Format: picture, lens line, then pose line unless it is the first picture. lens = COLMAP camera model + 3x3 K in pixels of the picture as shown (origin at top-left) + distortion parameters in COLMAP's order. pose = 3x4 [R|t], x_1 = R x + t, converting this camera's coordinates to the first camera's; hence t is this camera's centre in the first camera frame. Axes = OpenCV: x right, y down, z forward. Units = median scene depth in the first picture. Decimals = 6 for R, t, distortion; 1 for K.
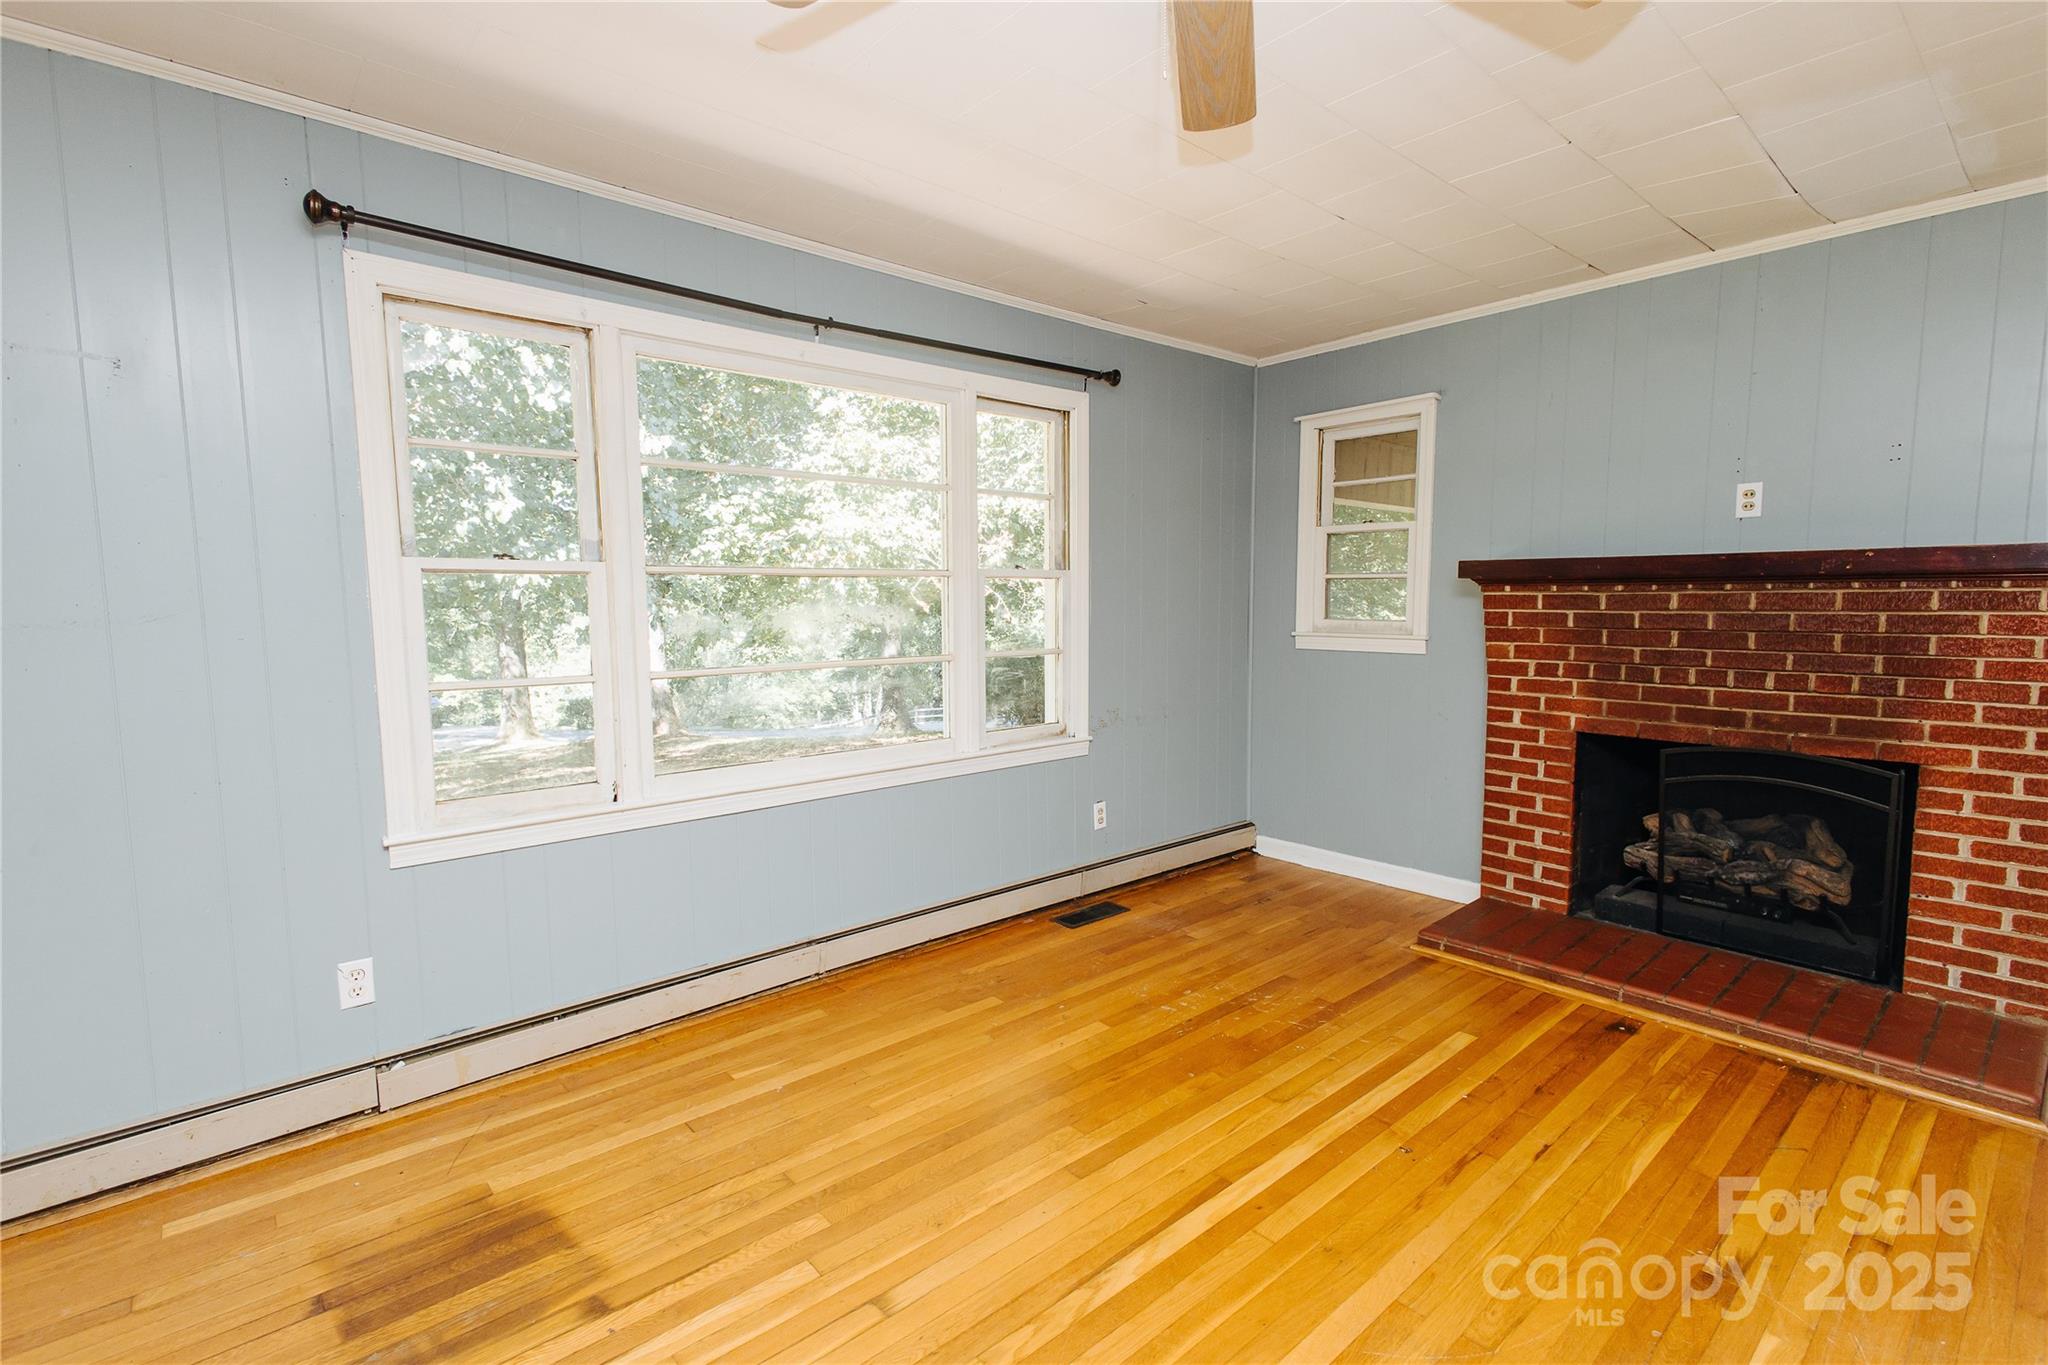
lens RADIAL K [[952.3, 0, 1022.4], [0, 952.3, 683.6], [0, 0, 1]] dist [0.016980, -0.005823]
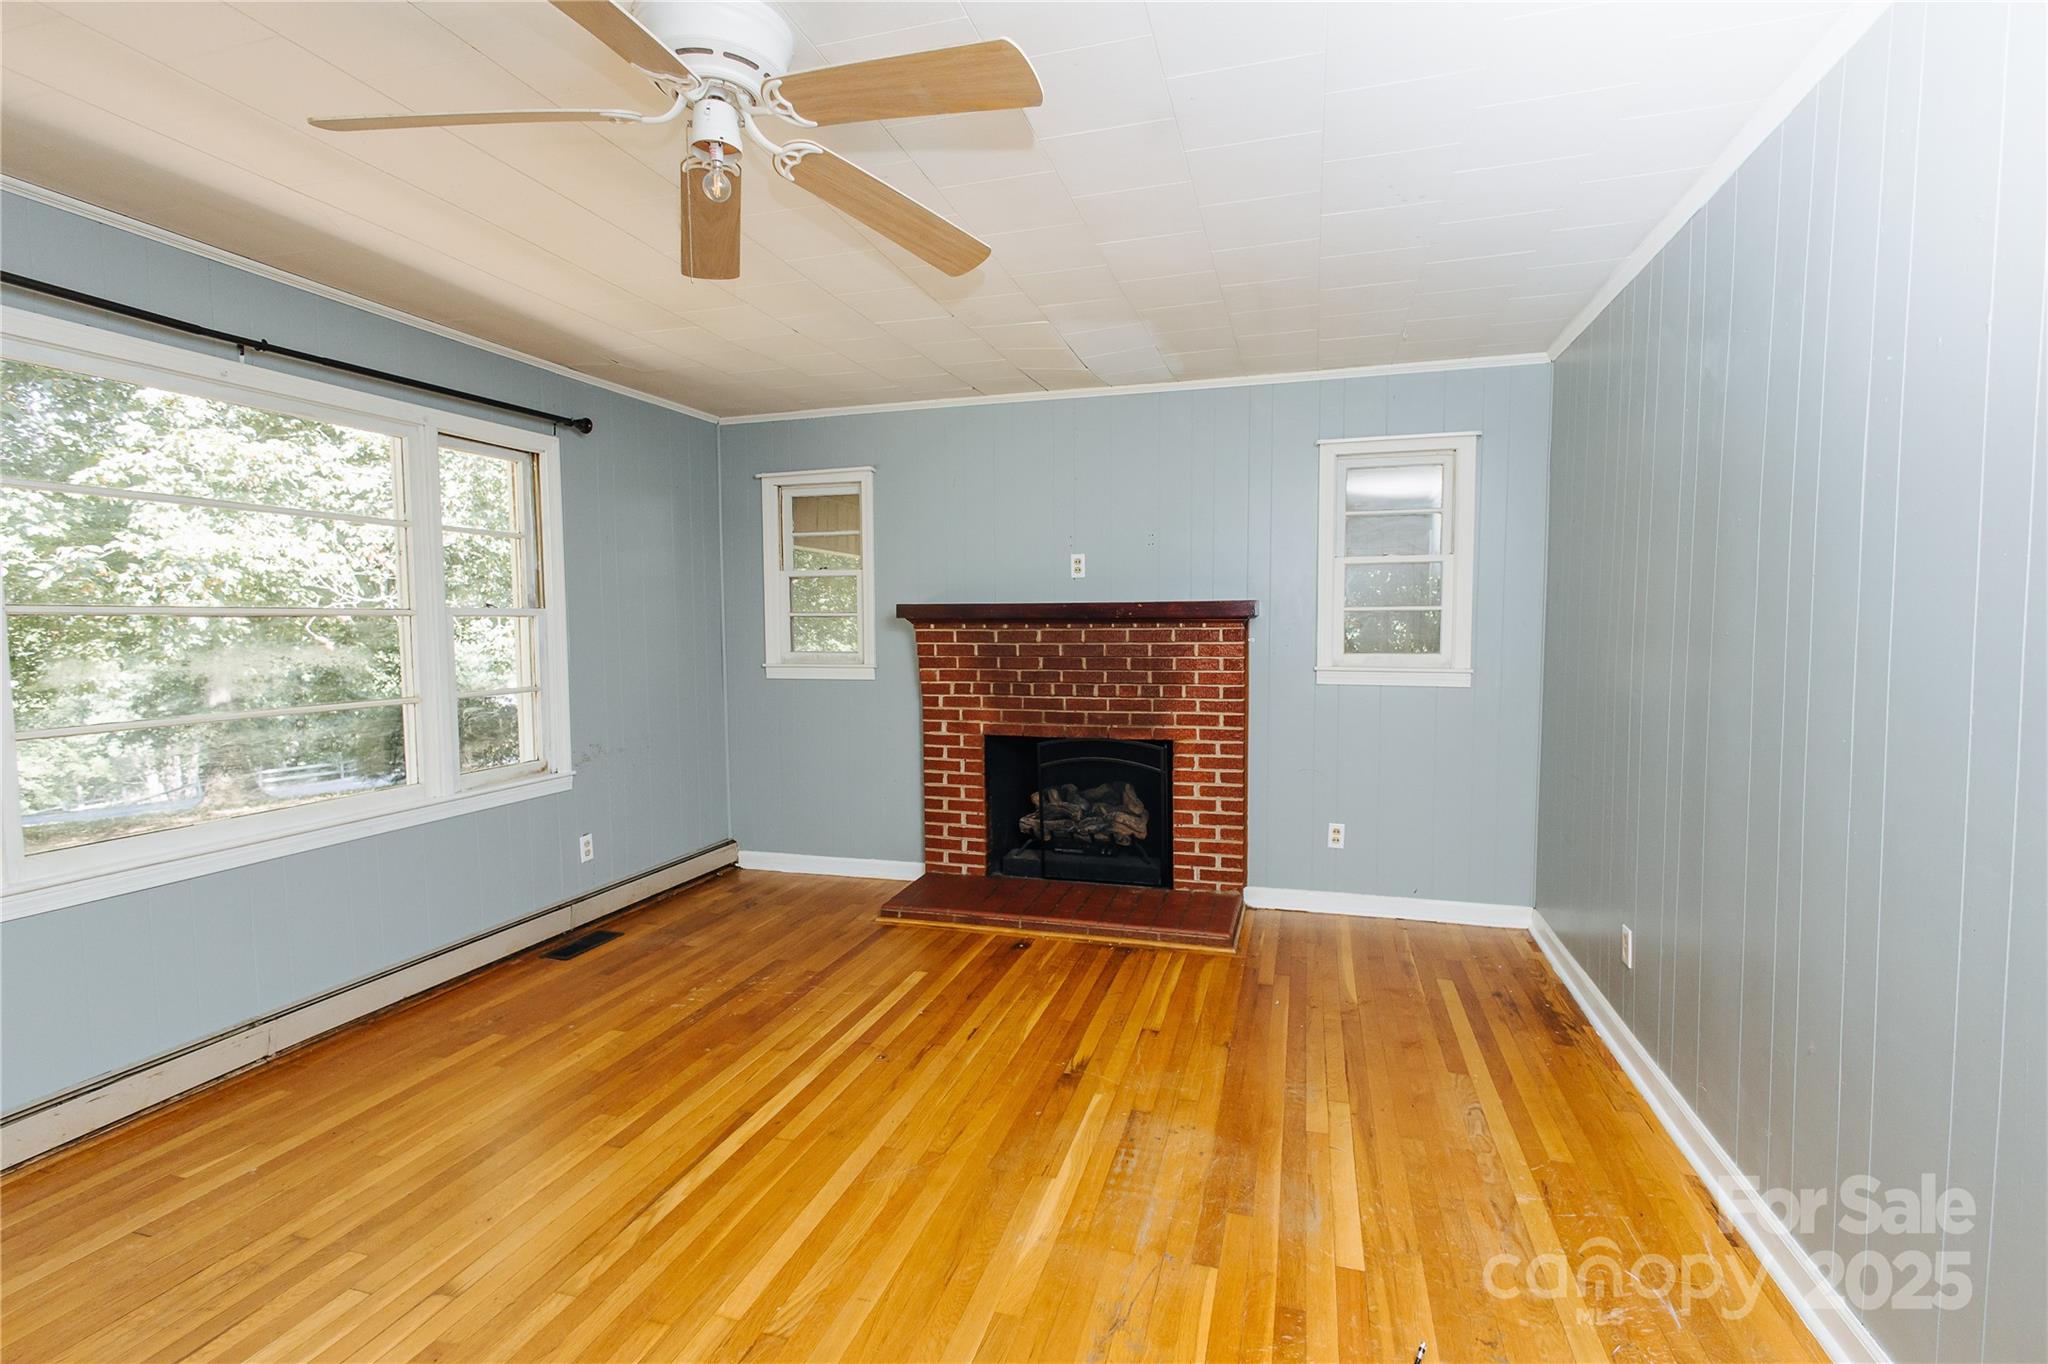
lens RADIAL K [[952.3, 0, 1021.5], [0, 952.3, 685.1], [0, 0, 1]] dist [0.016980, -0.005823]
pose [[0.848277, -0.036235, 0.528311, -0.073020], [0.051437, 0.998577, -0.014100, 0.003274], [-0.527048, 0.039135, 0.848934, -0.152729]]
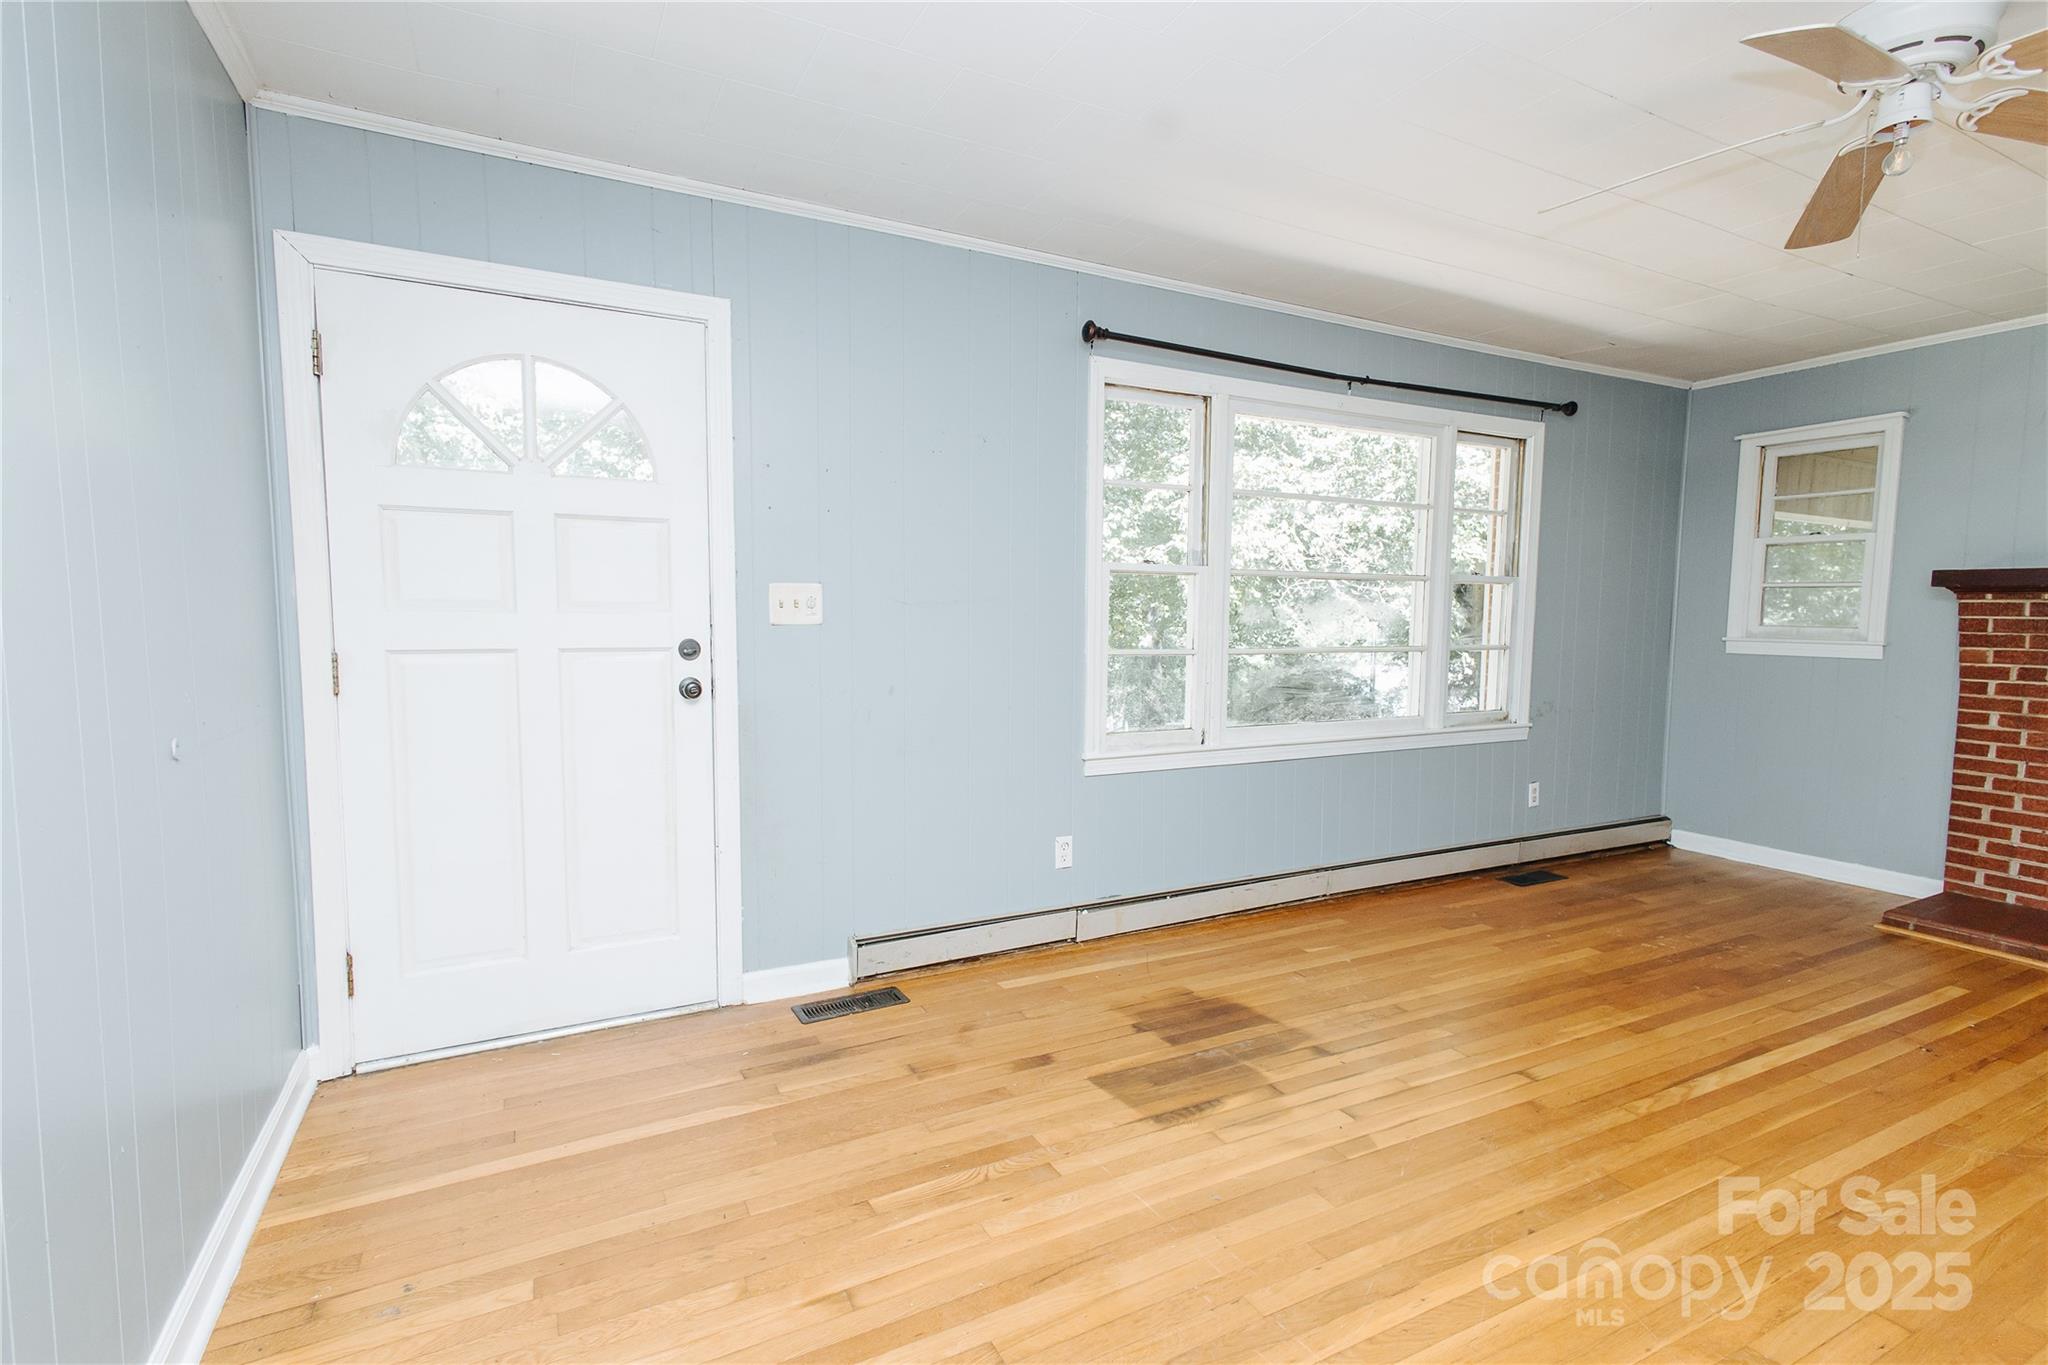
lens RADIAL K [[952.3, 0, 1057.6], [0, 952.3, 682.1], [0, 0, 1]] dist [0.016980, -0.005823]
pose [[0.971629, 0.033248, -0.234161, -0.259504], [-0.036786, 0.999265, -0.010754, 0.048149], [0.233631, 0.019062, 0.972138, -0.294661]]
